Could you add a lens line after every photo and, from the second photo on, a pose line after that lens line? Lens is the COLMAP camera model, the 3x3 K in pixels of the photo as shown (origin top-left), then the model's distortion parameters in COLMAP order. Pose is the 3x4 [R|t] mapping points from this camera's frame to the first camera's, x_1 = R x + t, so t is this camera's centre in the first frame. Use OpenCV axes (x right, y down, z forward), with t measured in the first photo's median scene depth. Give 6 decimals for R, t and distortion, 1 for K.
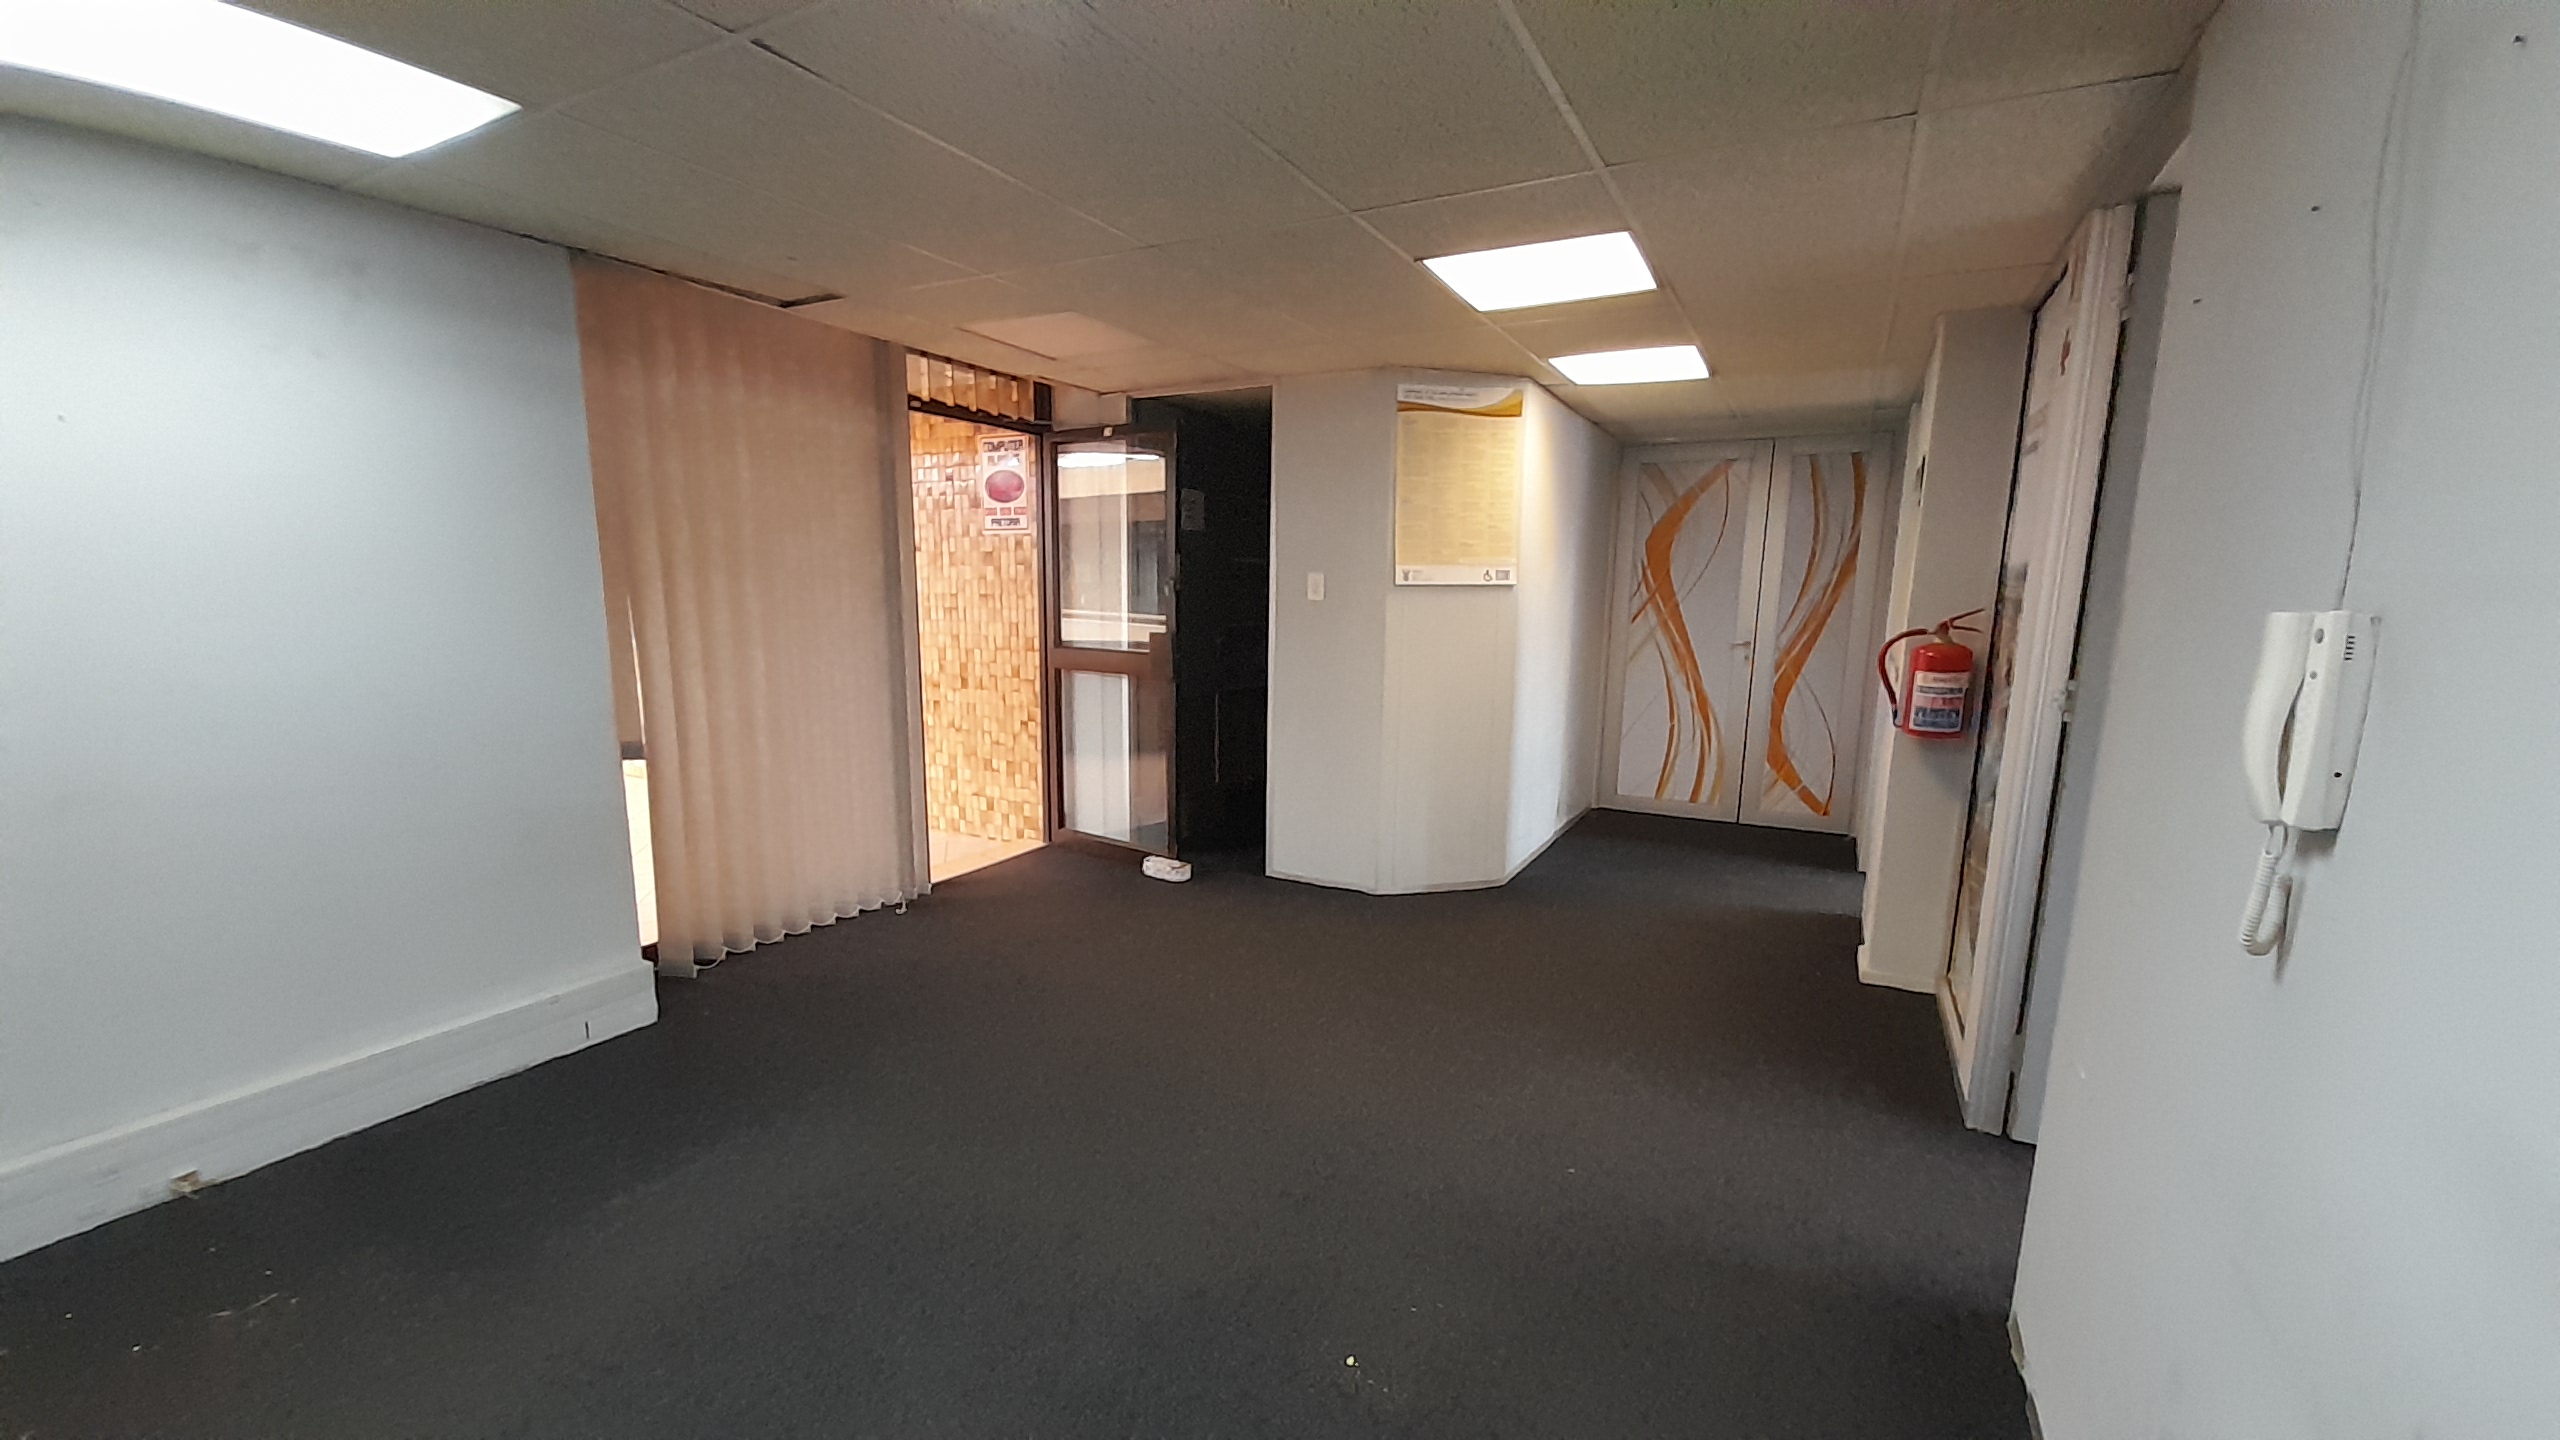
lens RADIAL K [[1018.2, 0, 1283.6], [0, 1018.2, 752.6], [0, 0, 1]] dist [0.022494, -0.013905]
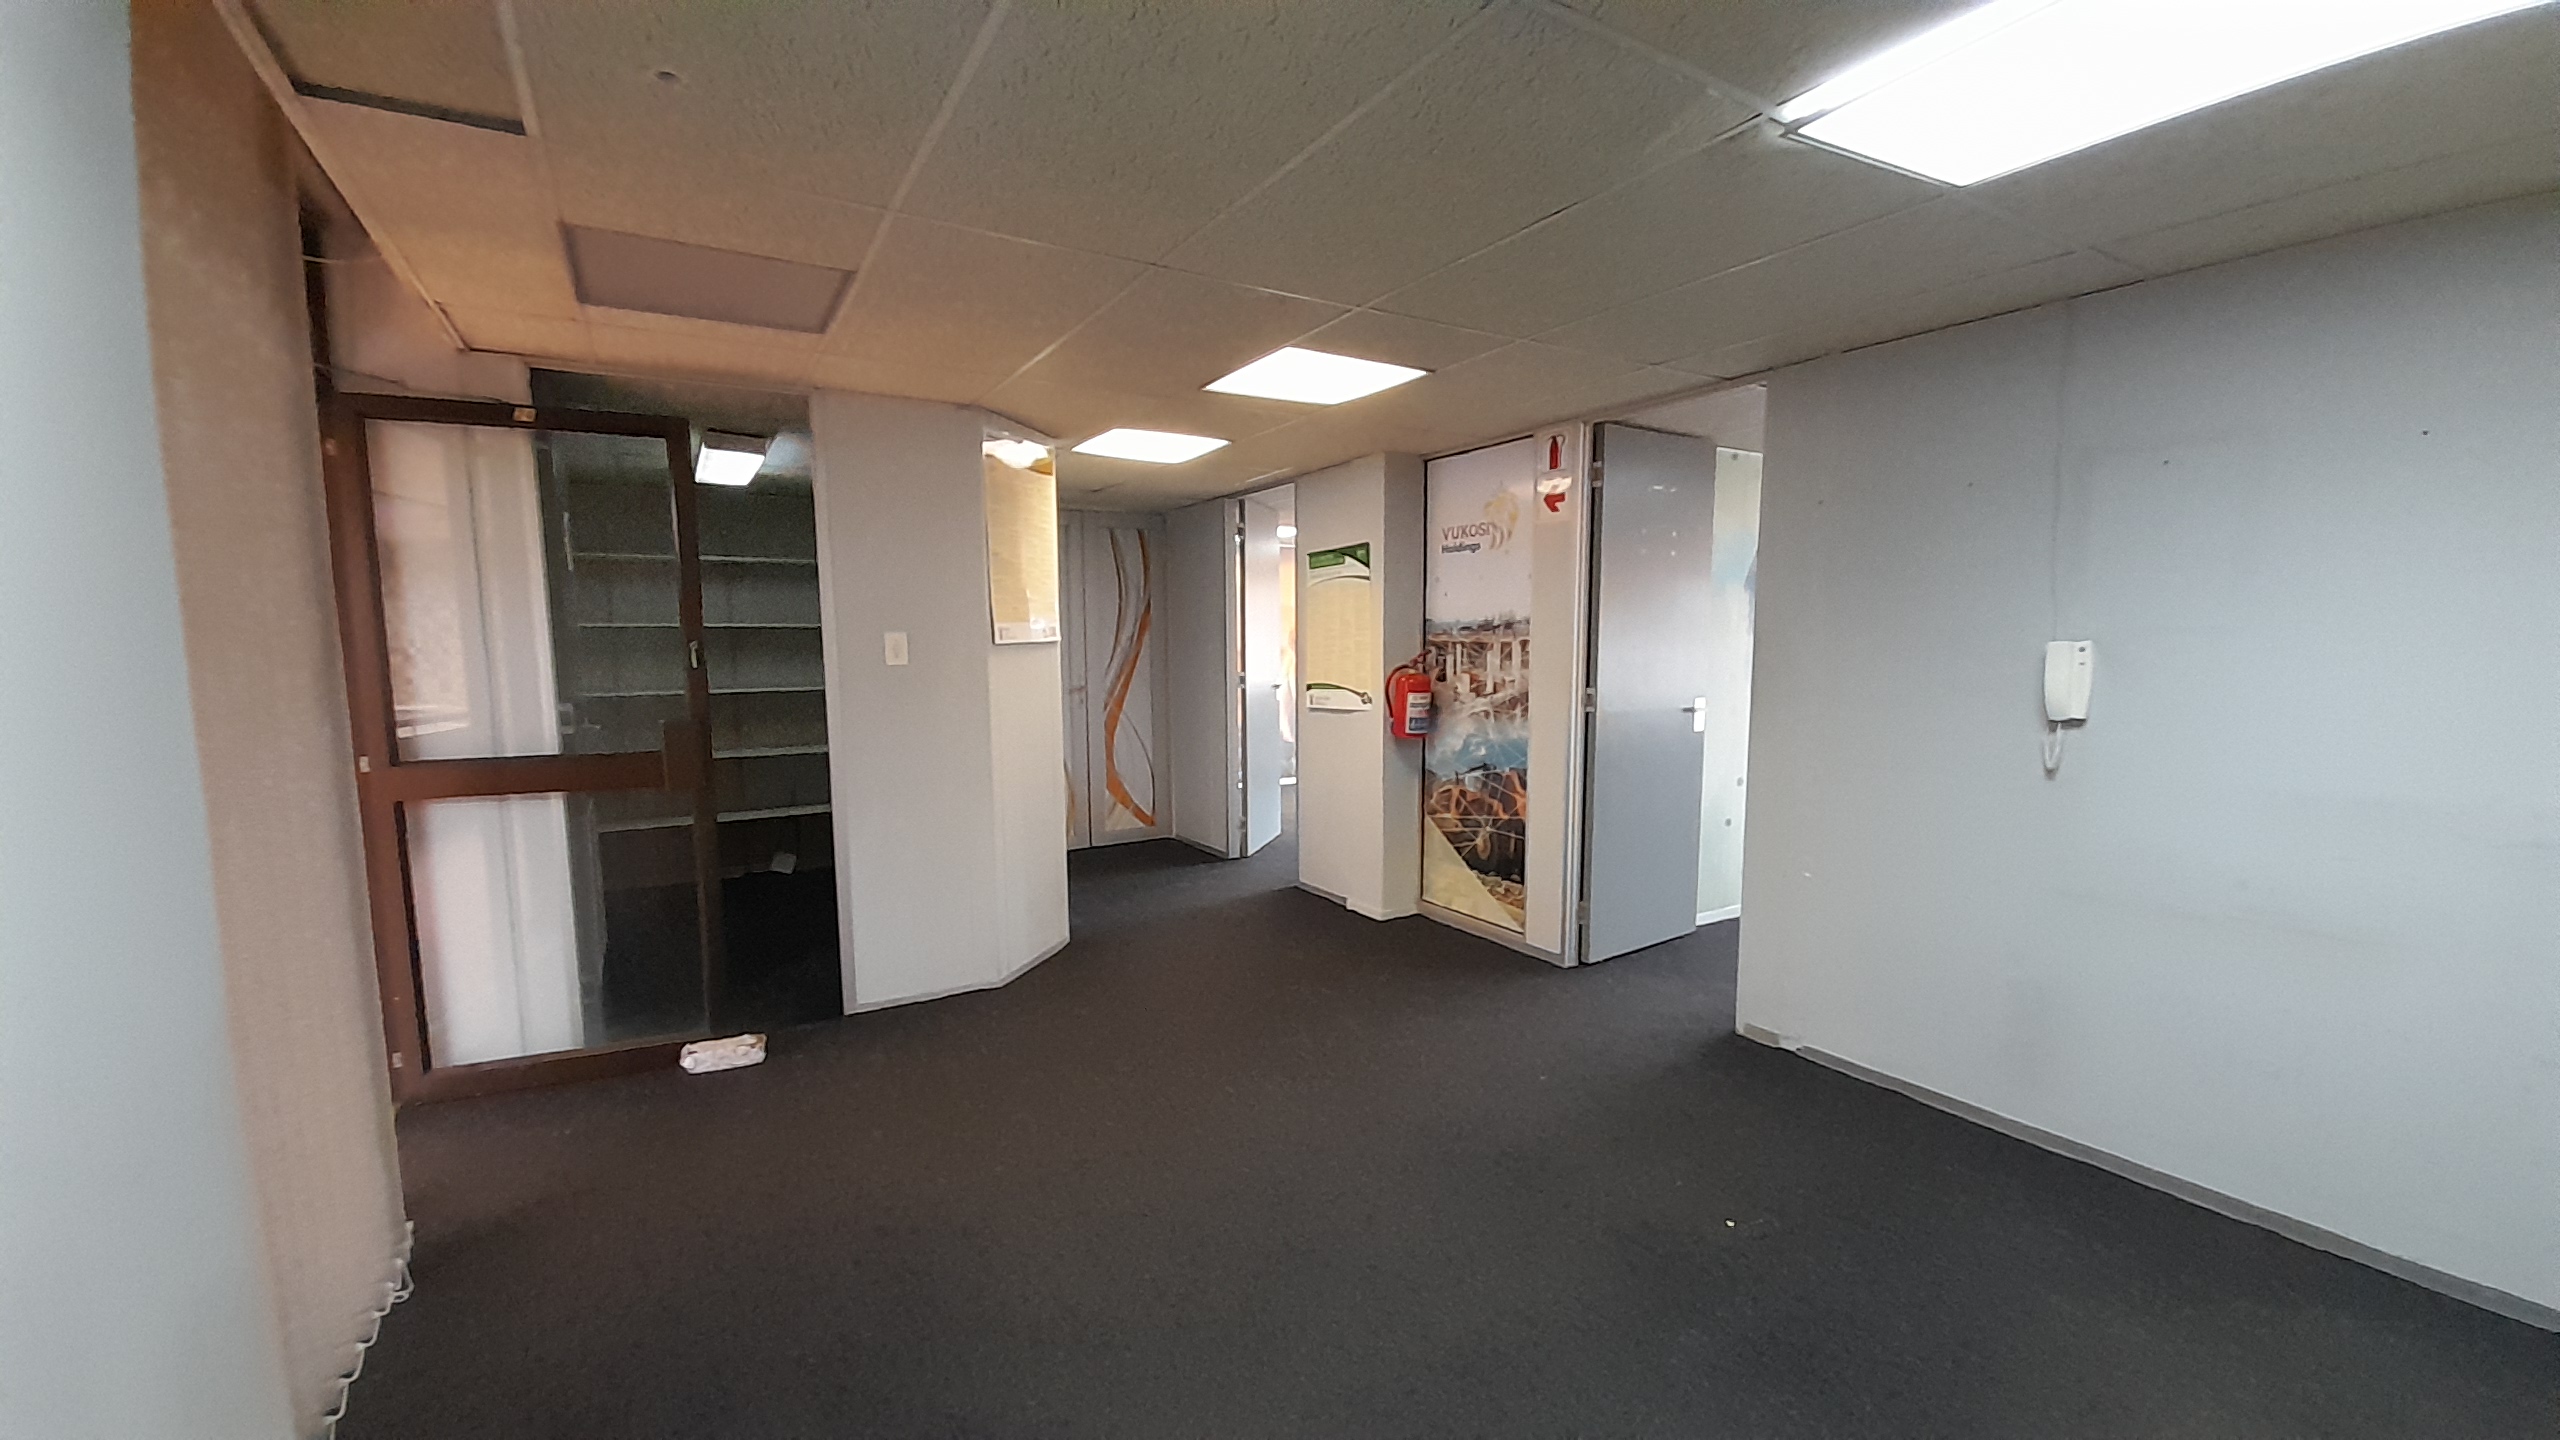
lens RADIAL K [[1018.2, 0, 1279.4], [0, 1018.2, 751.1], [0, 0, 1]] dist [0.022494, -0.013905]
pose [[0.507812, -0.115138, 0.853739, -0.472030], [0.157861, 0.986684, 0.039170, -0.055514], [-0.846880, 0.114881, 0.519226, 0.274067]]
